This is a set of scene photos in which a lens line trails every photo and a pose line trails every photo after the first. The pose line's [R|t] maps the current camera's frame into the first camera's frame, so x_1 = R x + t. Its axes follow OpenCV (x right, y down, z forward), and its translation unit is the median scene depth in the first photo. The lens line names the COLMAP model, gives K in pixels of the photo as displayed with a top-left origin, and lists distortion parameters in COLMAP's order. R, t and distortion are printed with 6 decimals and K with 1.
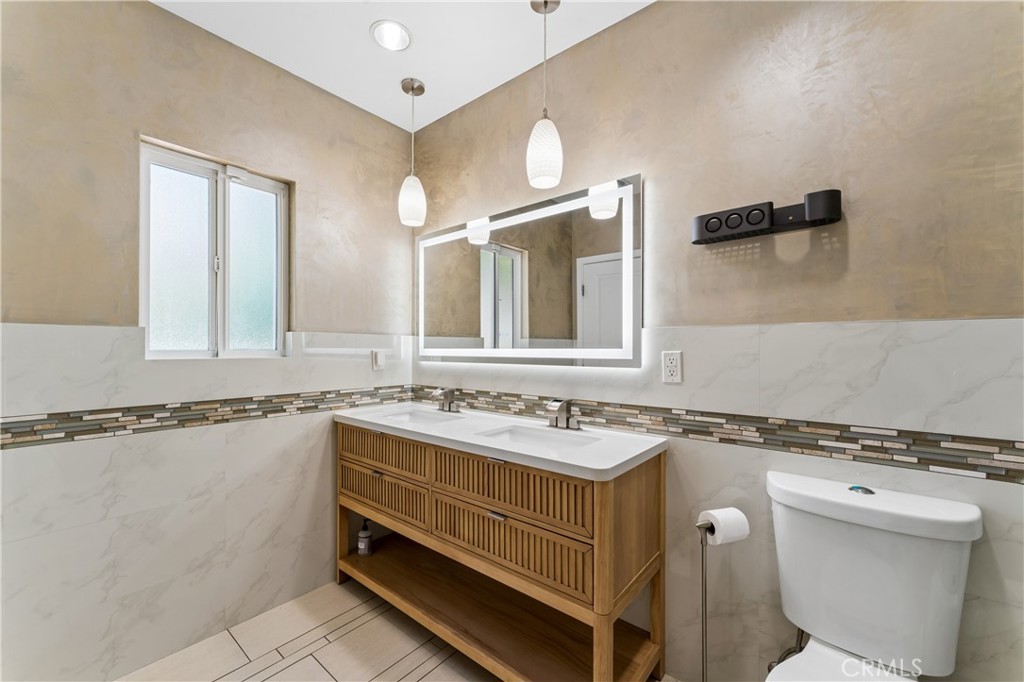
lens RADIAL K [[411.5, 0, 507.4], [0, 411.5, 338.6], [0, 0, 1]] dist [0.003736, -0.000412]
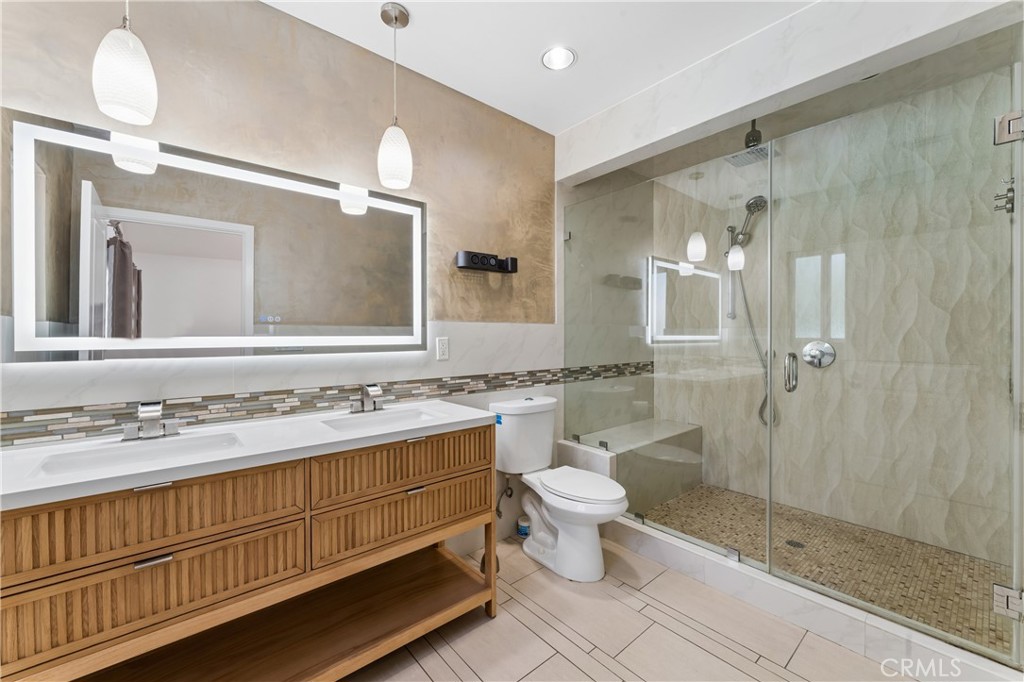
lens RADIAL K [[411.5, 0, 508.7], [0, 411.5, 342.0], [0, 0, 1]] dist [0.003736, -0.000412]
pose [[0.159029, -0.013117, 0.987187, -0.934419], [-0.019311, 0.999679, 0.016394, 0.018628], [-0.987085, -0.021671, 0.158725, 0.535744]]
